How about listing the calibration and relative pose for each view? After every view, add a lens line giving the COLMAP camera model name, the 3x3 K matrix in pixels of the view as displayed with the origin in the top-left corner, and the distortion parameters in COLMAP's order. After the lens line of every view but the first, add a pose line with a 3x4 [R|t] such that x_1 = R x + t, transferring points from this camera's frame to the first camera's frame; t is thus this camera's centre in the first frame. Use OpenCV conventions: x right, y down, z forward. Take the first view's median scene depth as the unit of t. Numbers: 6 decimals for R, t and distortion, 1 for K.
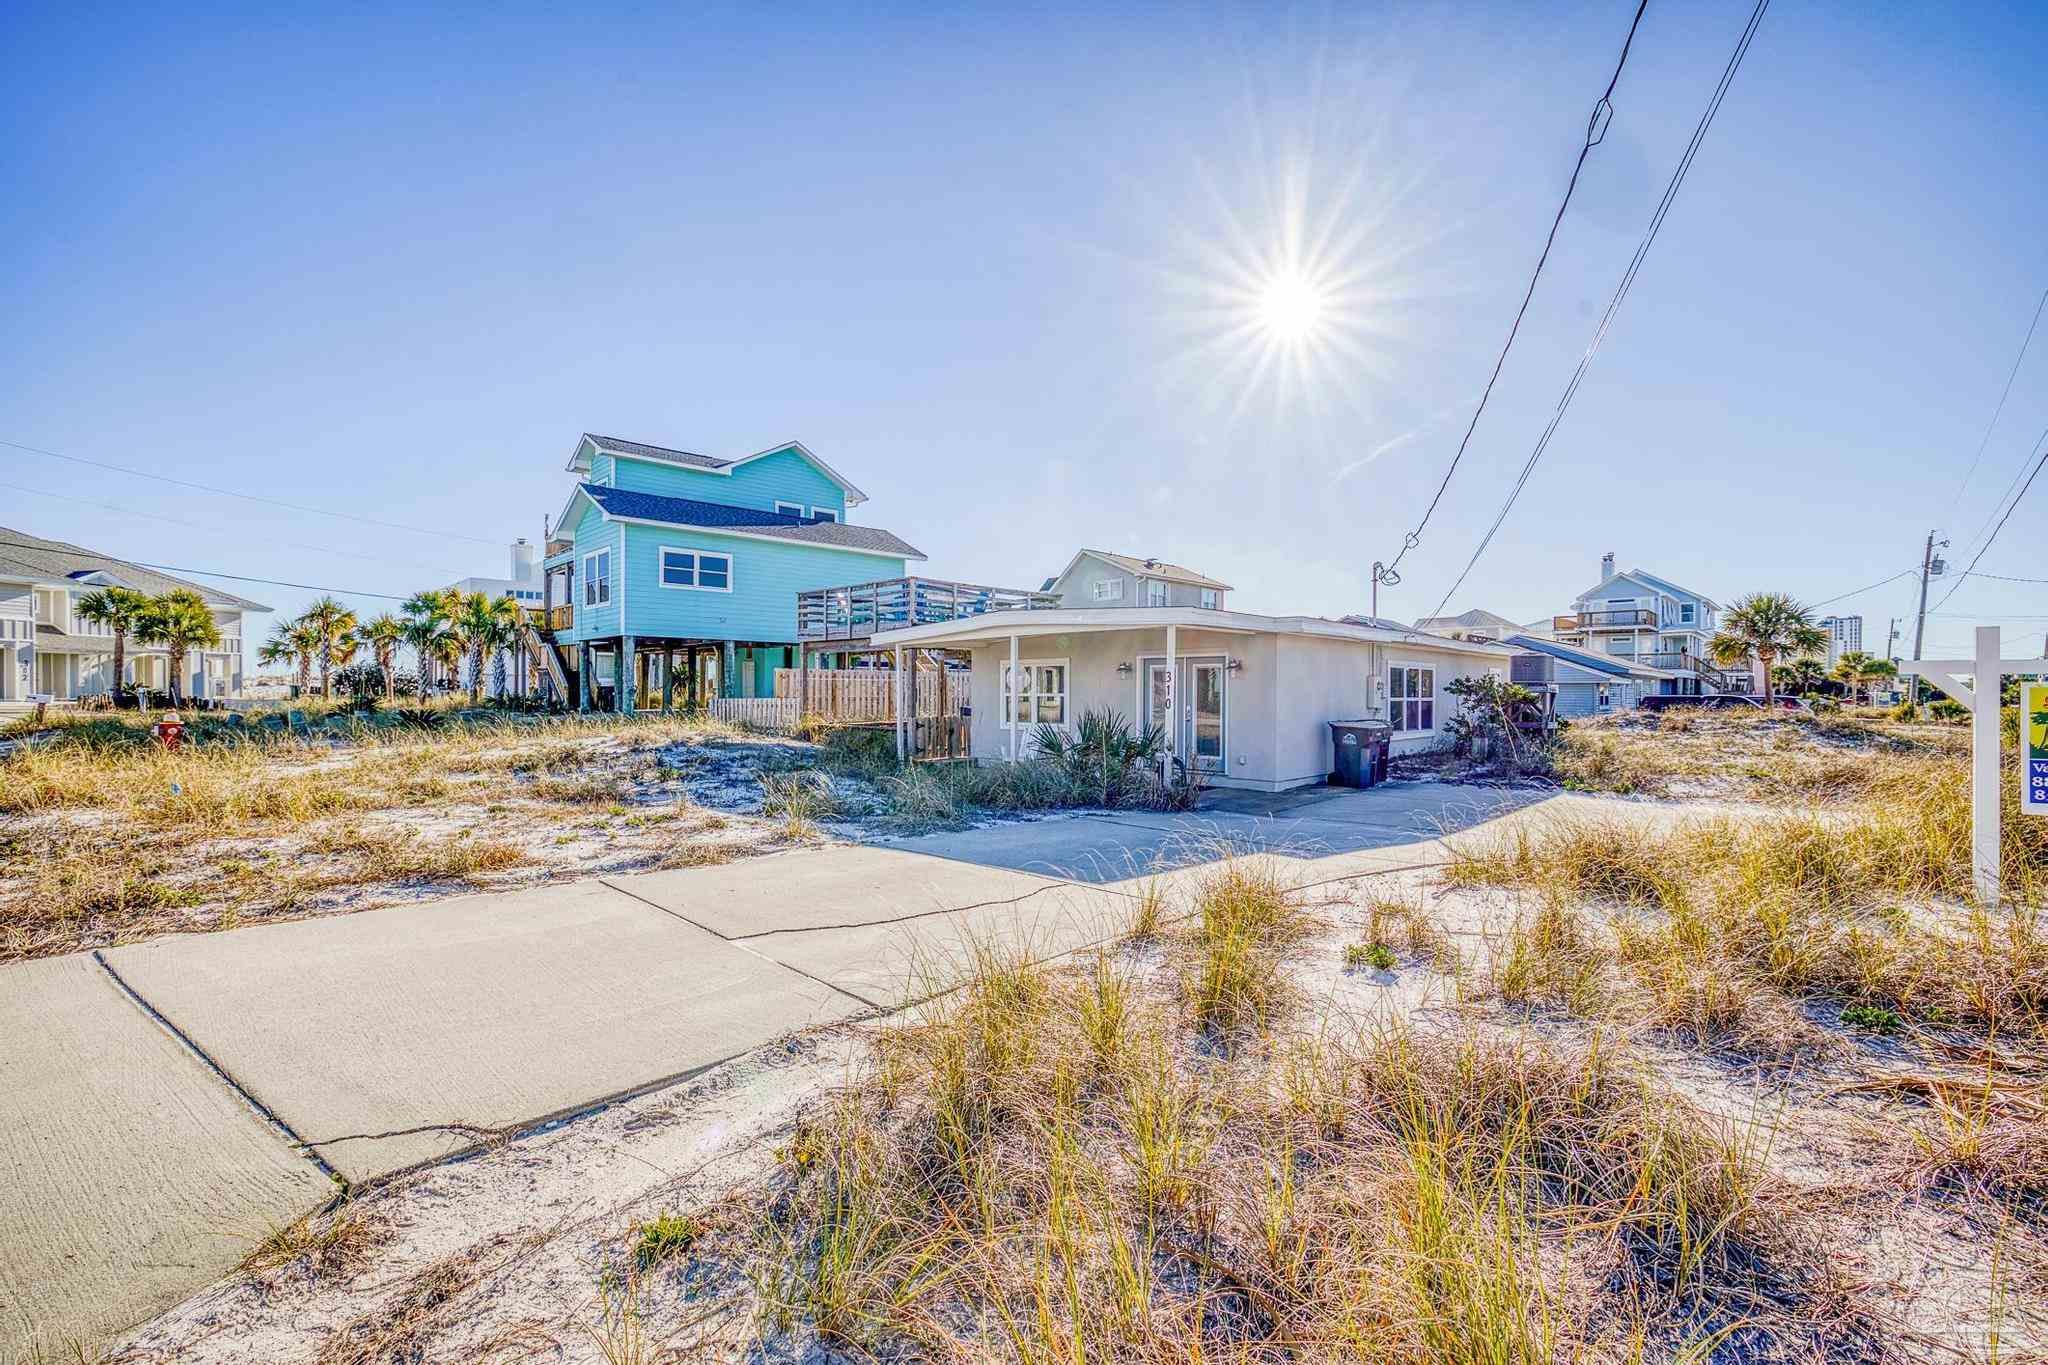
lens RADIAL K [[878.5, 0, 1023.3], [0, 878.5, 685.2], [0, 0, 1]] dist [-0.016430, 0.001143]
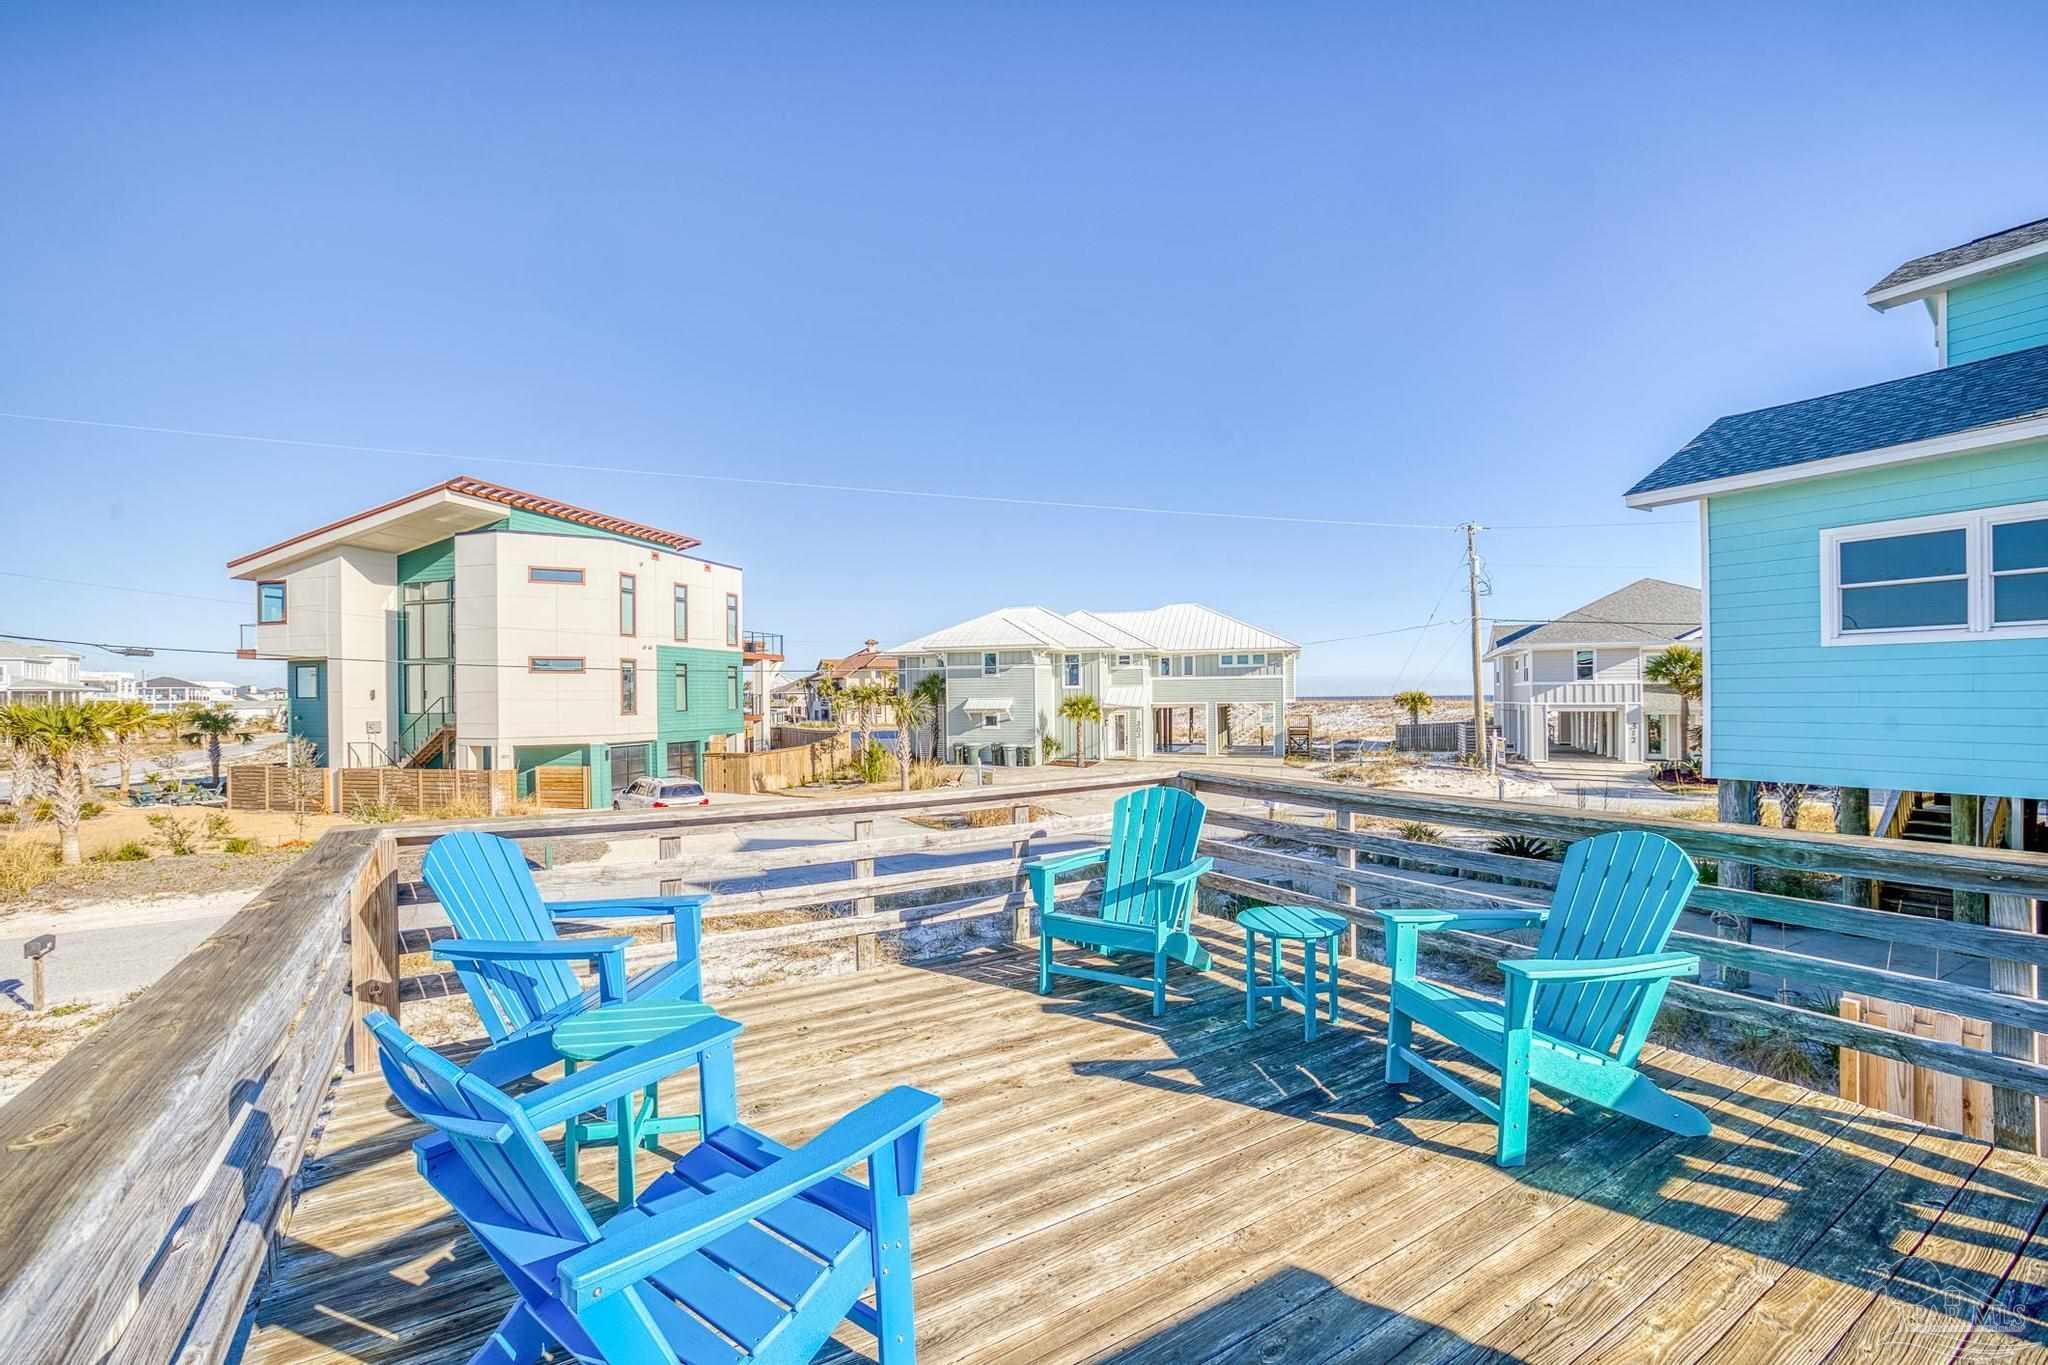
lens RADIAL K [[878.5, 0, 1023.1], [0, 878.5, 691.0], [0, 0, 1]] dist [-0.016430, 0.001143]
pose [[-0.191956, -0.011502, -0.981336, -0.015403], [0.013757, 0.999802, -0.014409, -0.075546], [0.981307, -0.016266, -0.191760, 0.607756]]
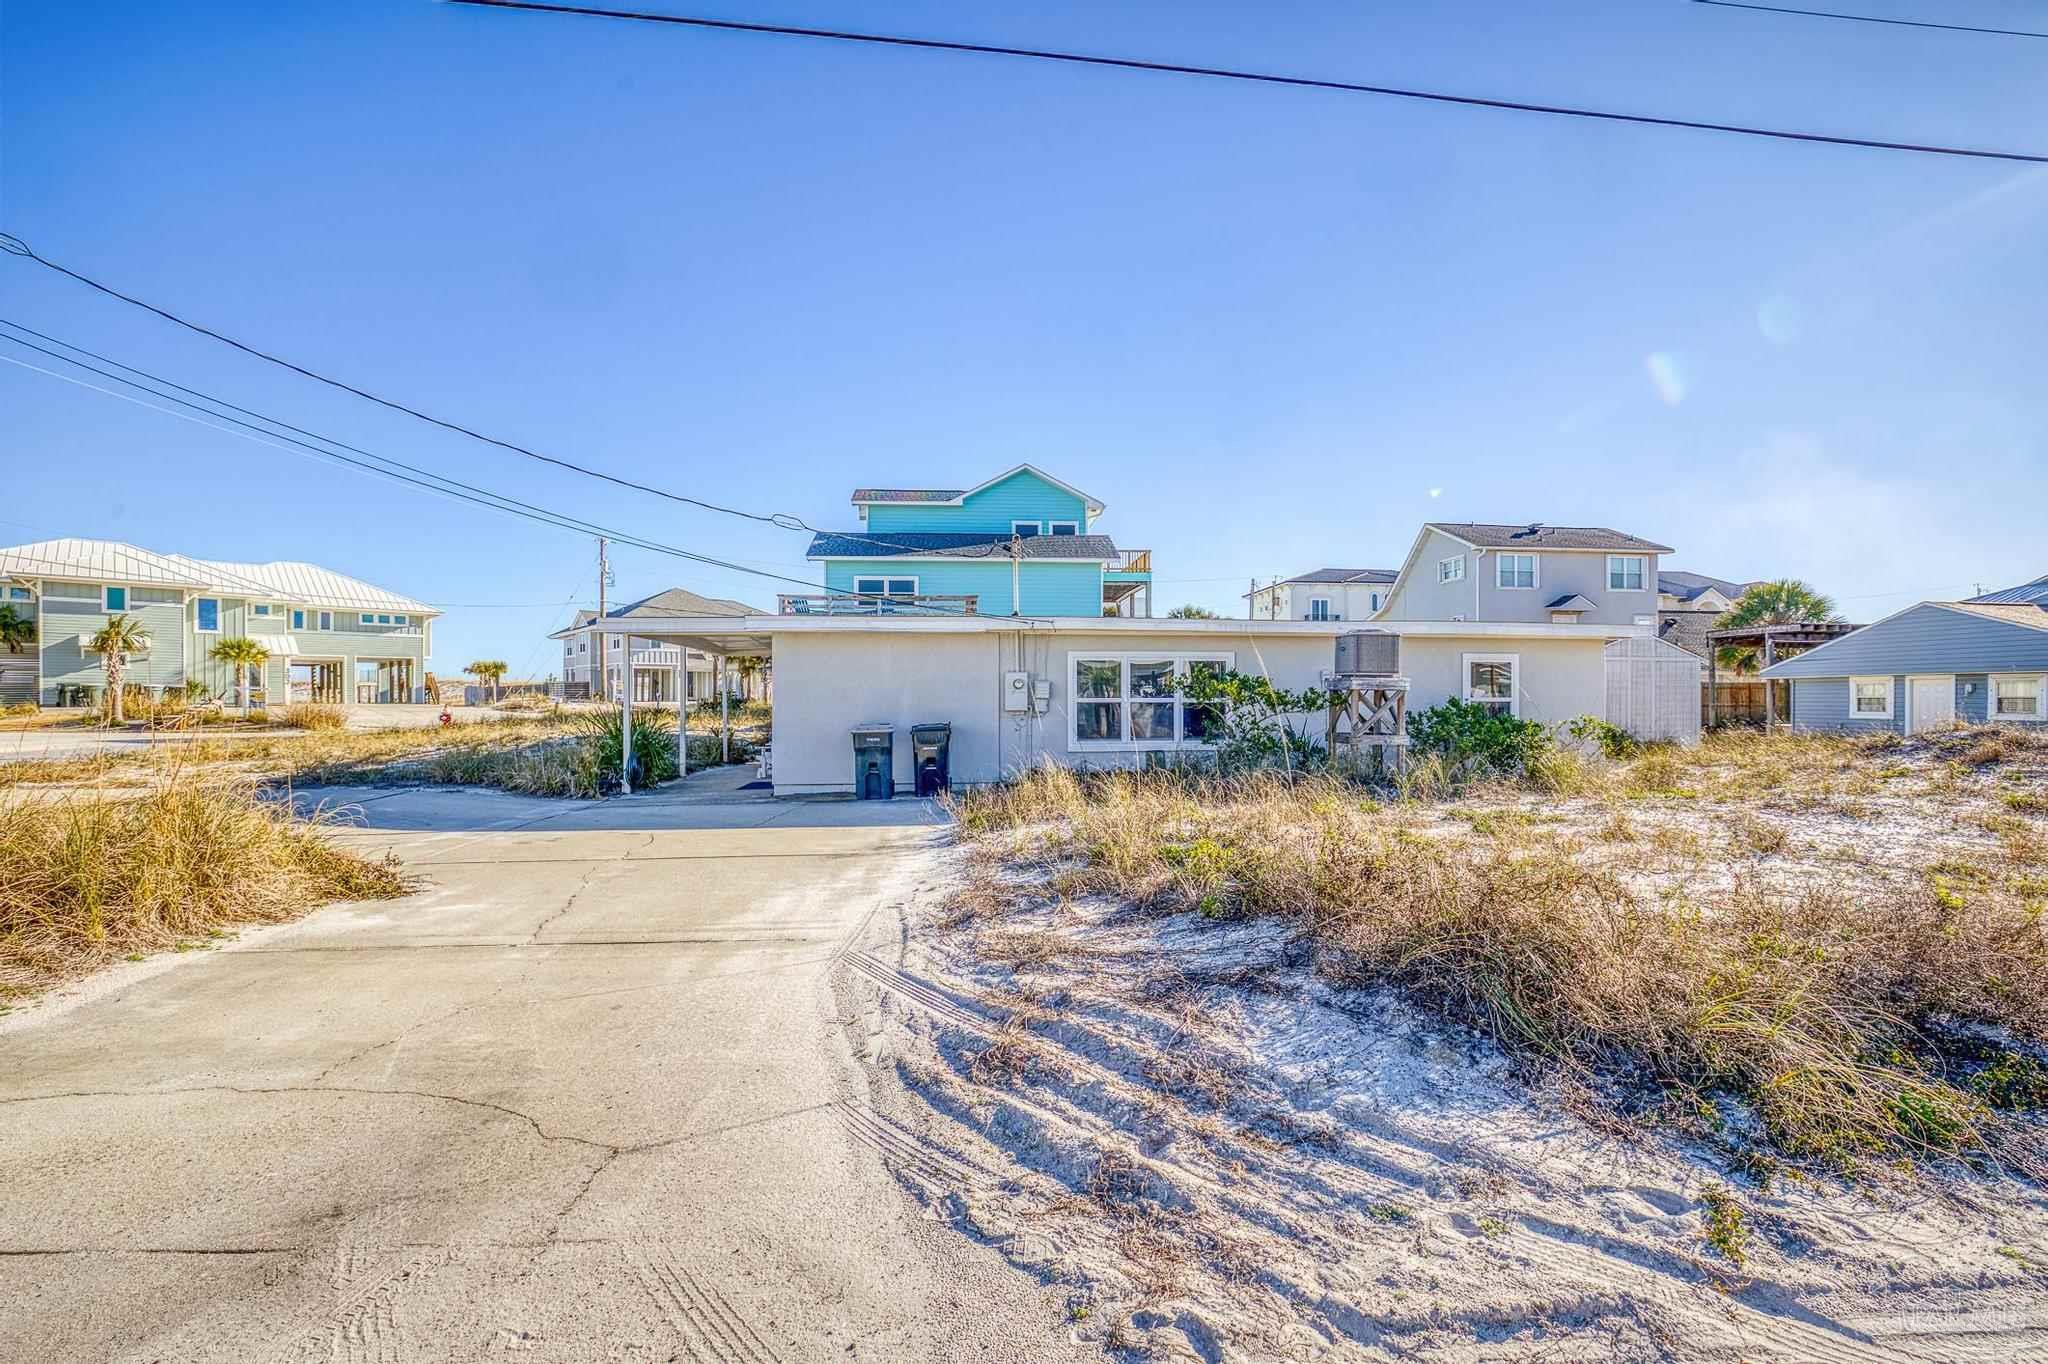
lens RADIAL K [[878.5, 0, 1032.0], [0, 878.5, 689.5], [0, 0, 1]] dist [-0.016430, 0.001143]
pose [[0.802373, -0.014642, -0.596643, 0.404985], [0.012991, 0.999891, -0.007068, 0.008566], [0.596681, -0.002080, 0.802476, 0.138704]]
